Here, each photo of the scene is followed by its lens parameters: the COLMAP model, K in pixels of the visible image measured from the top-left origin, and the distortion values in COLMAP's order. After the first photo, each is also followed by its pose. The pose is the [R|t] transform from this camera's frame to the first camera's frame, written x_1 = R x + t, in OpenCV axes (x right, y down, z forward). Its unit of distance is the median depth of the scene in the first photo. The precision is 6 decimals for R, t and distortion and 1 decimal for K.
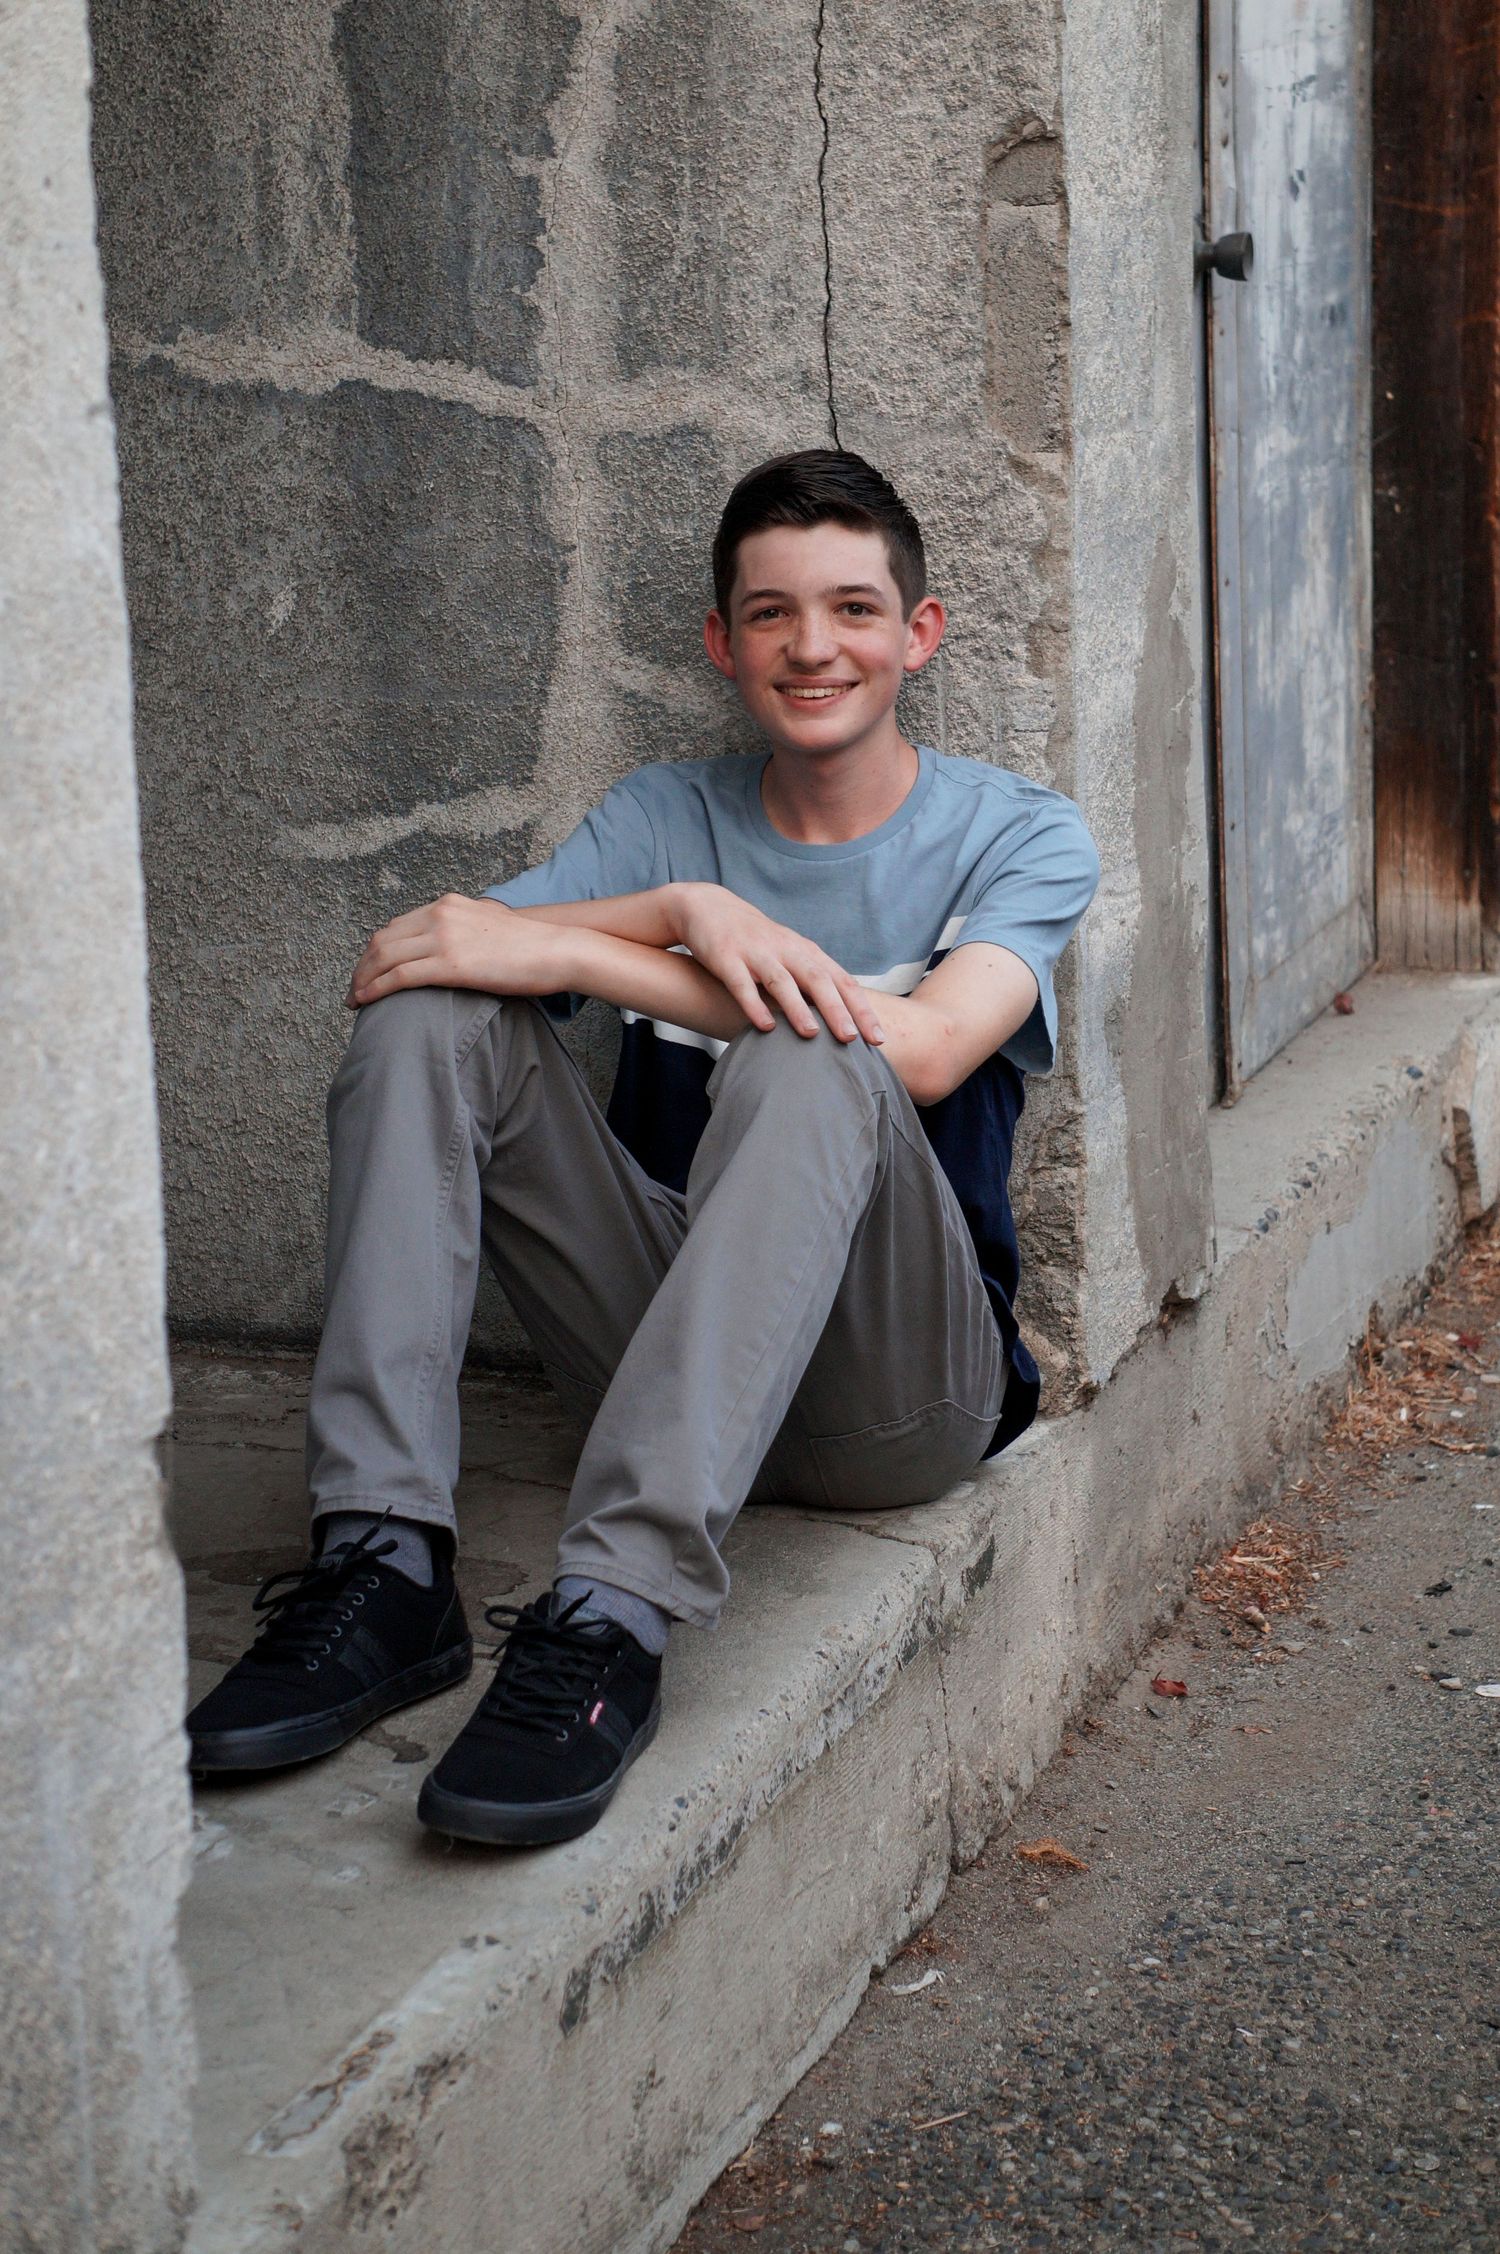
lens RADIAL K [[5360.5, 0, 750.0], [0, 5360.5, 1127.0], [0, 0, 1]] dist [0.121421, 2.435961]
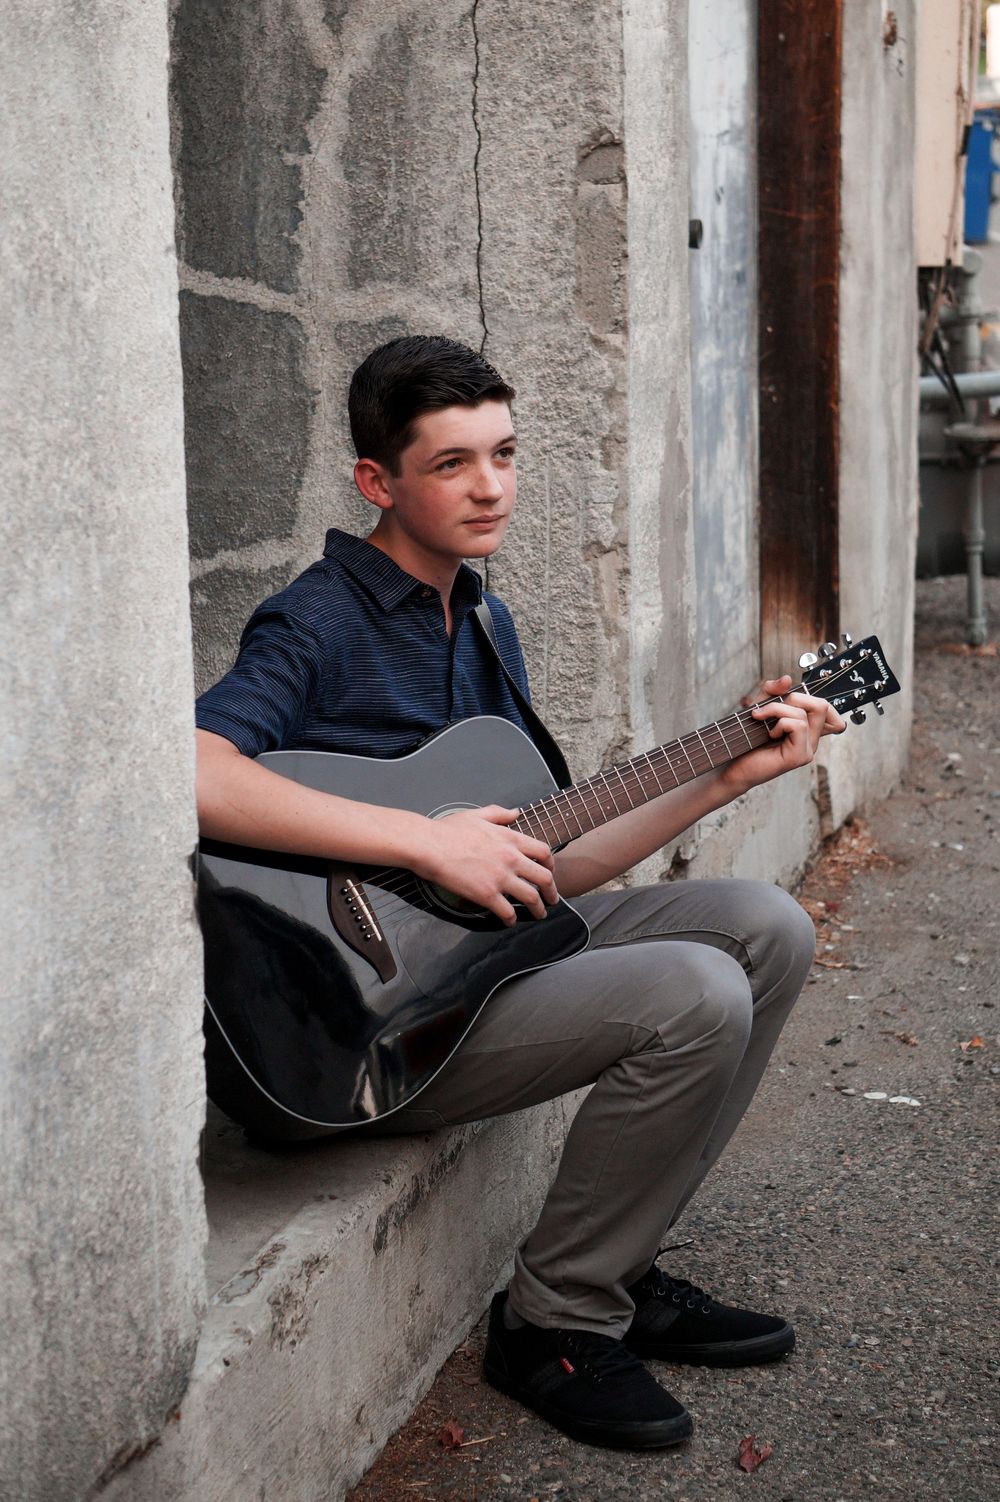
lens RADIAL K [[3572.1, 0, 500.0], [0, 3572.1, 751.0], [0, 0, 1]] dist [0.121421, 2.435961]
pose [[0.997127, -0.000803, 0.075743, -0.062218], [0.003508, 0.999360, -0.035589, 0.041089], [-0.075666, 0.035753, 0.996492, -0.086153]]
